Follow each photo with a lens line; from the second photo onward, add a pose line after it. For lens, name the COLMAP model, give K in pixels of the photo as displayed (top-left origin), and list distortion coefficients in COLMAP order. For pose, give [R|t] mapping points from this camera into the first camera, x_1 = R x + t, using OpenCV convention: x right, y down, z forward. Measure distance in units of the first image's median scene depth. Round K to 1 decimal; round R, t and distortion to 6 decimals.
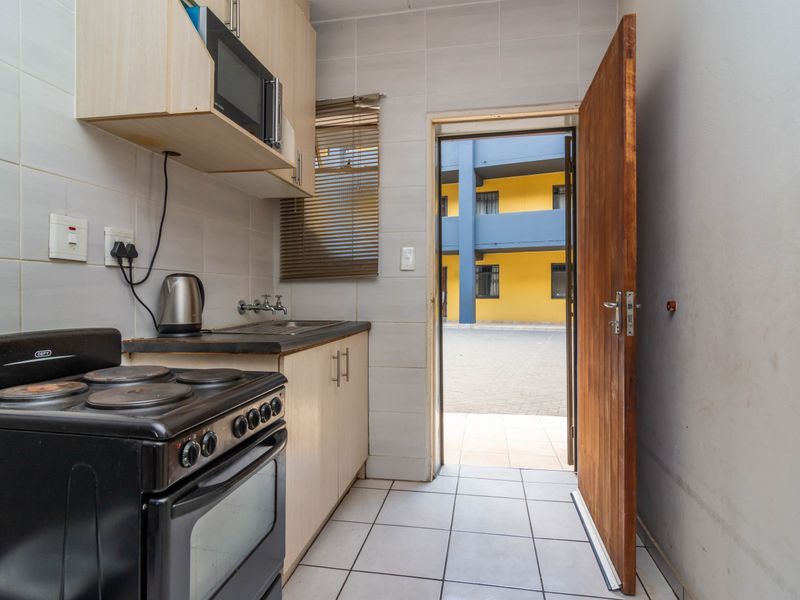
lens RADIAL K [[439.2, 0, 405.9], [0, 439.2, 292.1], [0, 0, 1]] dist [-0.003628, -0.000867]
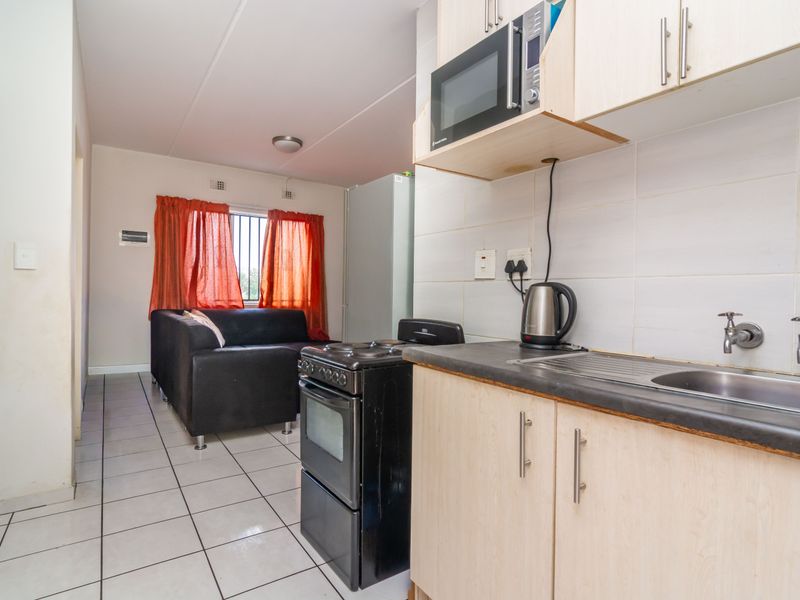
lens RADIAL K [[439.2, 0, 394.2], [0, 439.2, 296.3], [0, 0, 1]] dist [-0.003628, -0.000867]
pose [[-0.717680, -0.004797, -0.696357, 0.287043], [-0.011817, 0.999916, 0.005290, -0.009457], [0.696273, 0.012025, -0.717677, 1.054600]]
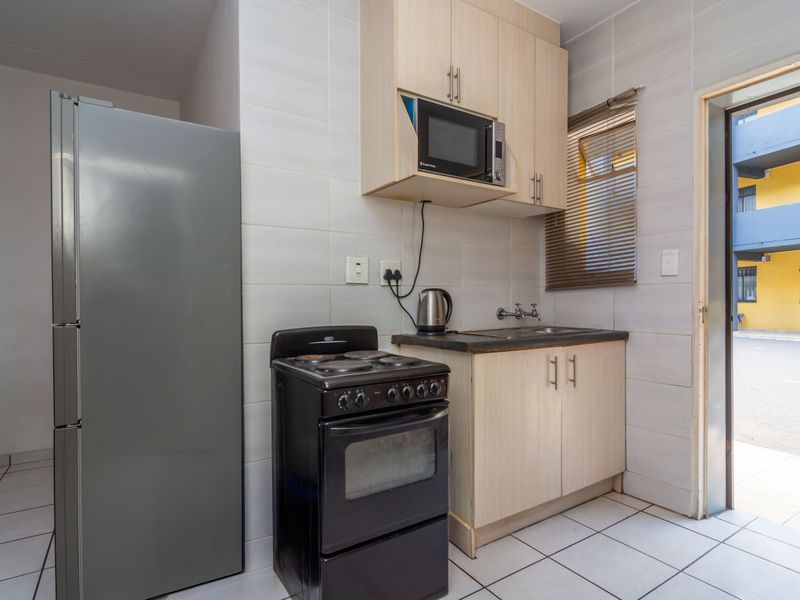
lens RADIAL K [[439.2, 0, 418.7], [0, 439.2, 303.5], [0, 0, 1]] dist [-0.003628, -0.000867]
pose [[0.695533, 0.002017, -0.718491, 0.318491], [0.008935, 0.999894, 0.011456, -0.008555], [0.718439, -0.014388, 0.695442, 0.014346]]
